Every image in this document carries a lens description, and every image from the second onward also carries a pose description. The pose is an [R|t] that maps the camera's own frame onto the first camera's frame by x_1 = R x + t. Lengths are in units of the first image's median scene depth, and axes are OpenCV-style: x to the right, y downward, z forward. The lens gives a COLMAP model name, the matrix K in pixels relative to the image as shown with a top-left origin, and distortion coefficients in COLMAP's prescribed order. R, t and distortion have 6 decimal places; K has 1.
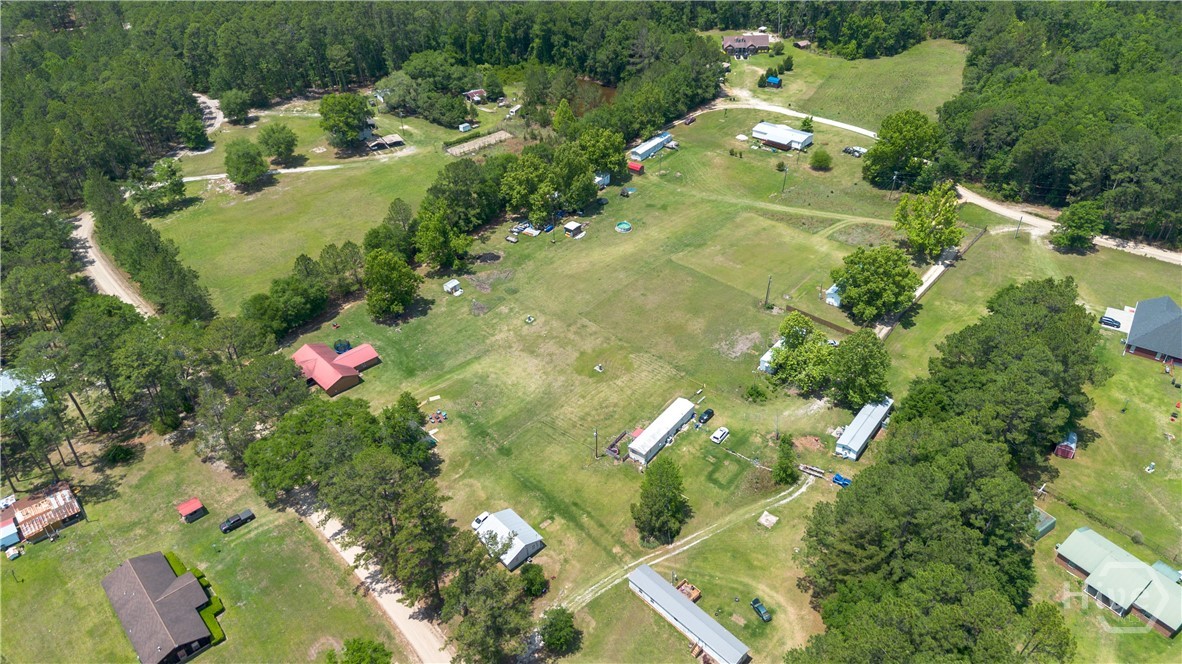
lens RADIAL K [[810.2, 0, 592.6], [0, 810.2, 338.4], [0, 0, 1]] dist [0.306949, -0.319986]
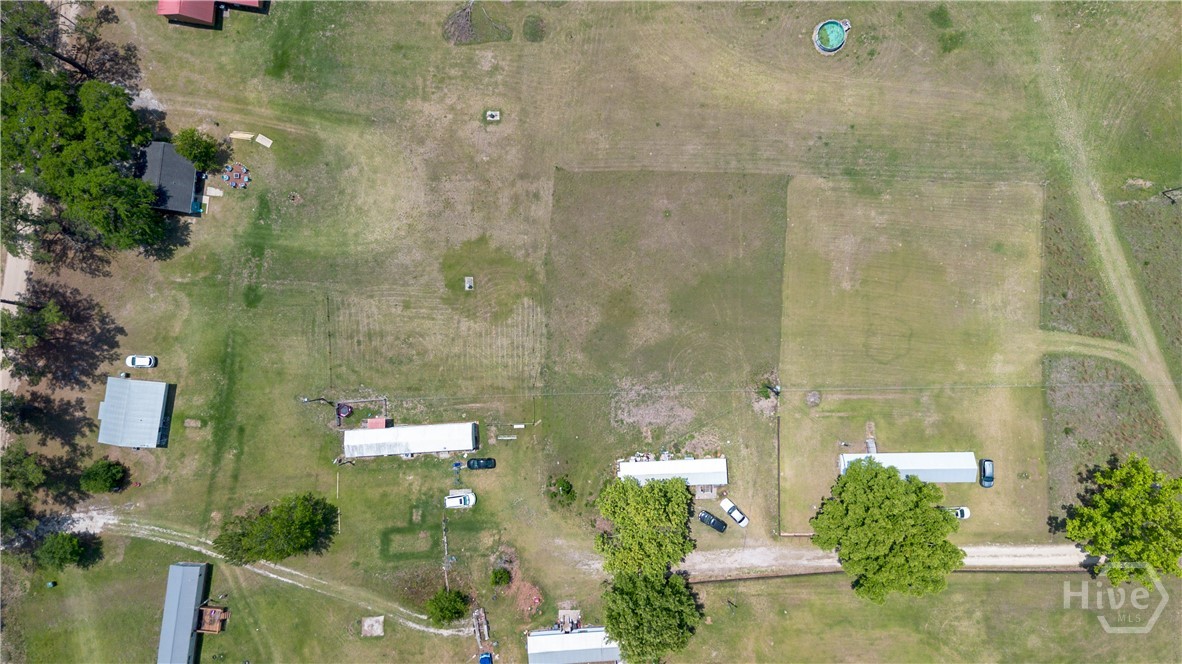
lens RADIAL K [[810.2, 0, 592.6], [0, 810.2, 338.4], [0, 0, 1]] dist [0.306949, -0.319986]
pose [[0.649114, 0.760453, -0.019023, 0.108137], [-0.453978, 0.407334, 0.792453, -0.467800], [0.610372, -0.505757, 0.609636, 0.547148]]
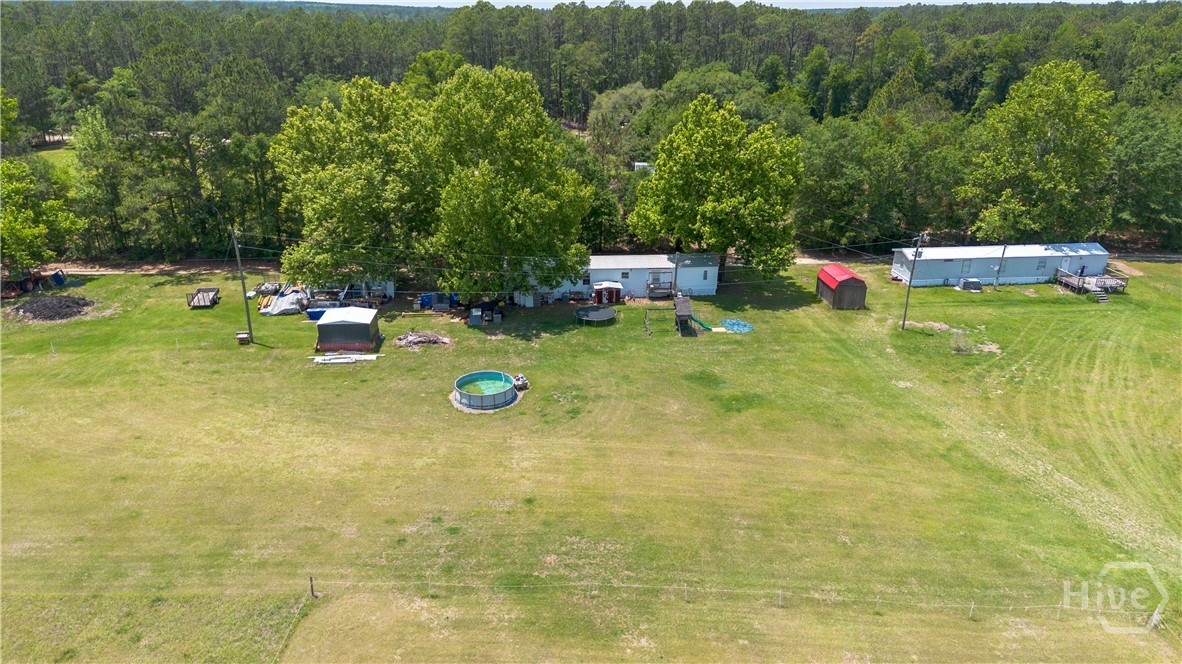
lens RADIAL K [[810.2, 0, 592.6], [0, 810.2, 338.4], [0, 0, 1]] dist [0.306949, -0.319986]
pose [[0.675537, 0.285203, -0.679933, 0.245631], [-0.451720, 0.888923, -0.075933, -0.165093], [0.582752, 0.358435, 0.729332, 0.943608]]
